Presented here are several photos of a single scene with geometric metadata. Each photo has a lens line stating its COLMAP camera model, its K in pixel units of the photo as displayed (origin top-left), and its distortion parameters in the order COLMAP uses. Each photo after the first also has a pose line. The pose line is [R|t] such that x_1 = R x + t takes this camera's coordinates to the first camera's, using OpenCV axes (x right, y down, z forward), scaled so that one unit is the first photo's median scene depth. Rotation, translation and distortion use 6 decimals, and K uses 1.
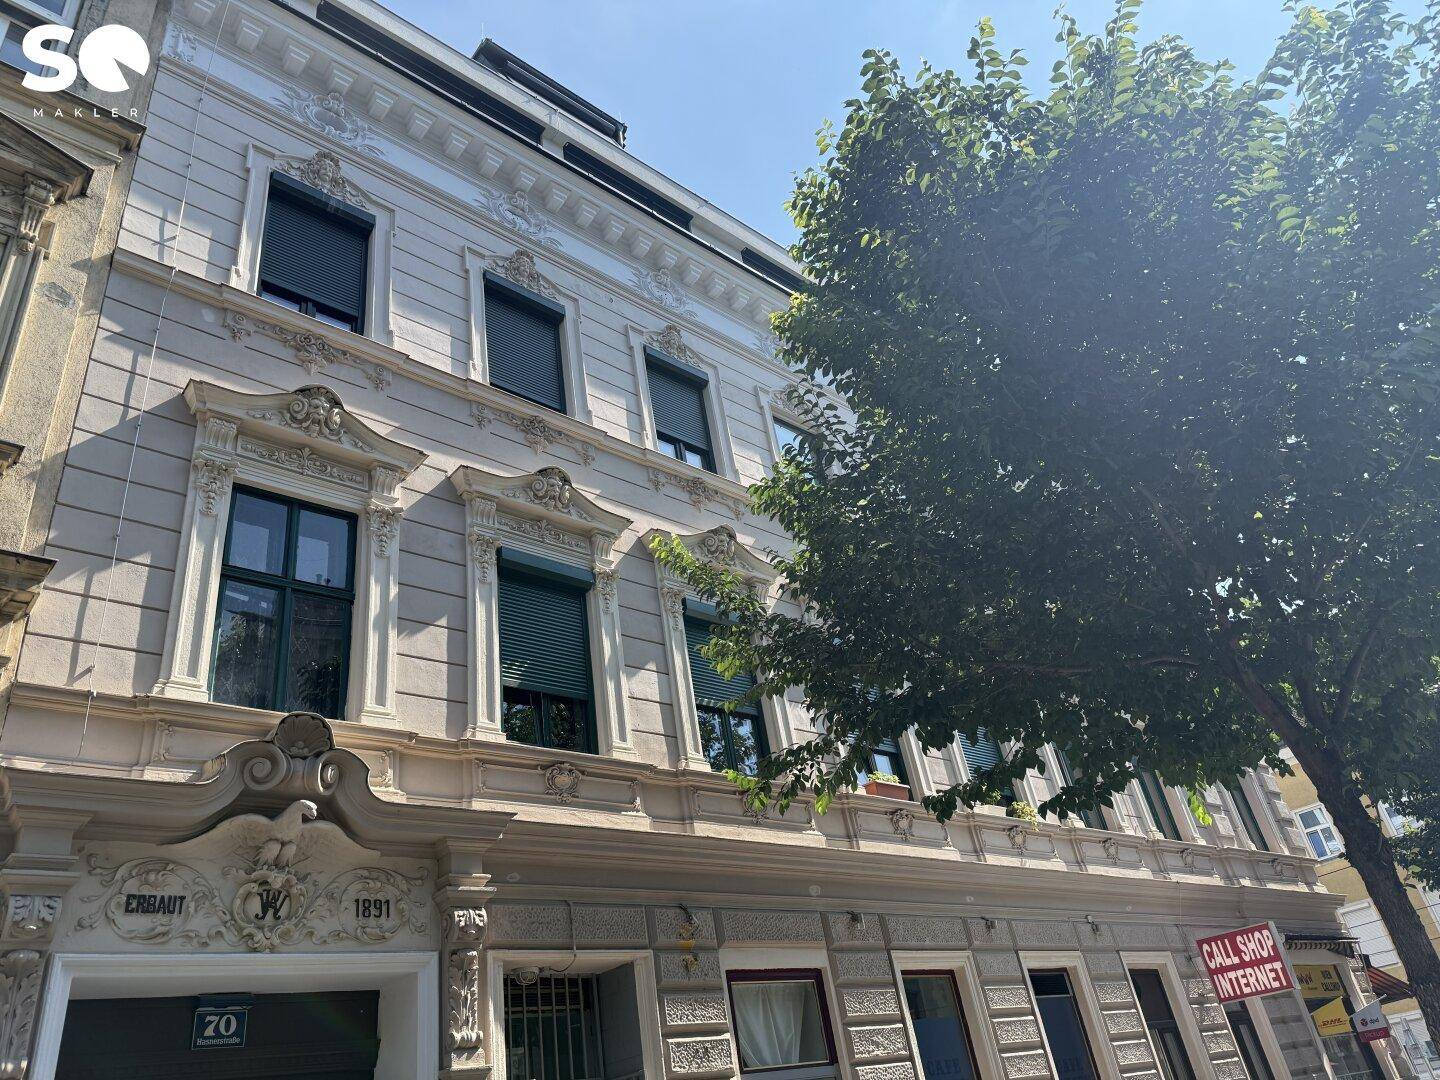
lens RADIAL K [[1003.5, 0, 719.0], [0, 1003.5, 535.9], [0, 0, 1]] dist [0.059834, -0.078103]
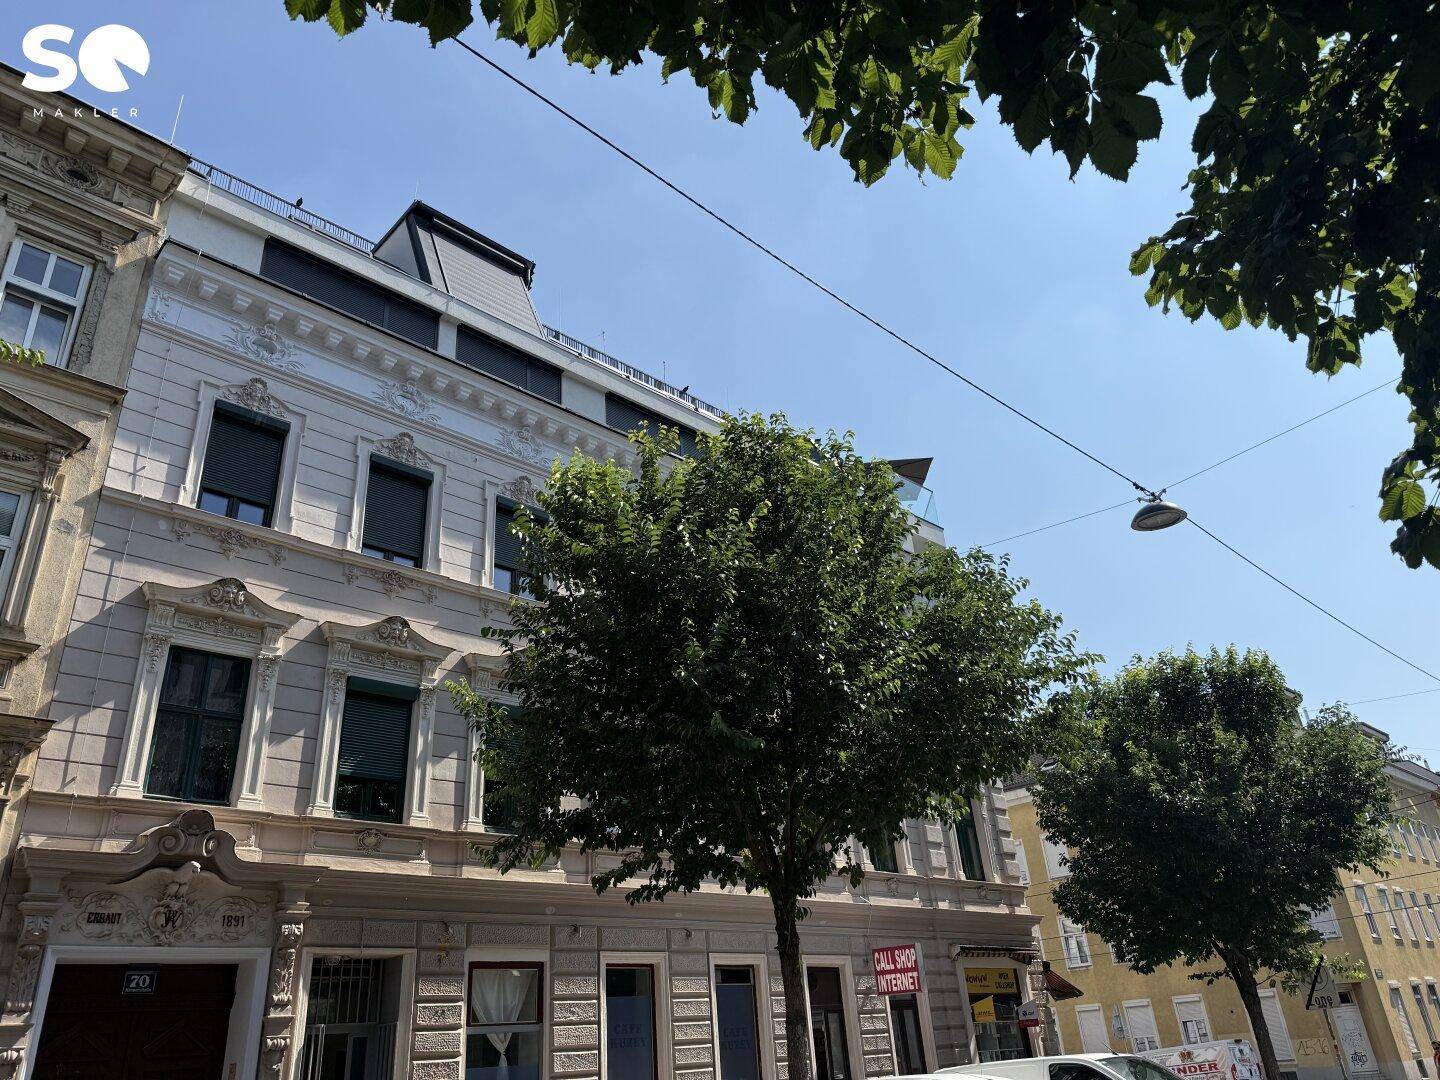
lens RADIAL K [[1008.9, 0, 720.0], [0, 1008.9, 540.0], [0, 0, 1]] dist [0.028060, -0.038610]
pose [[0.995958, 0.089807, 0.001309, 0.330865], [-0.089635, 0.992916, 0.077996, -0.379200], [0.005705, -0.077799, 0.996953, -0.517914]]
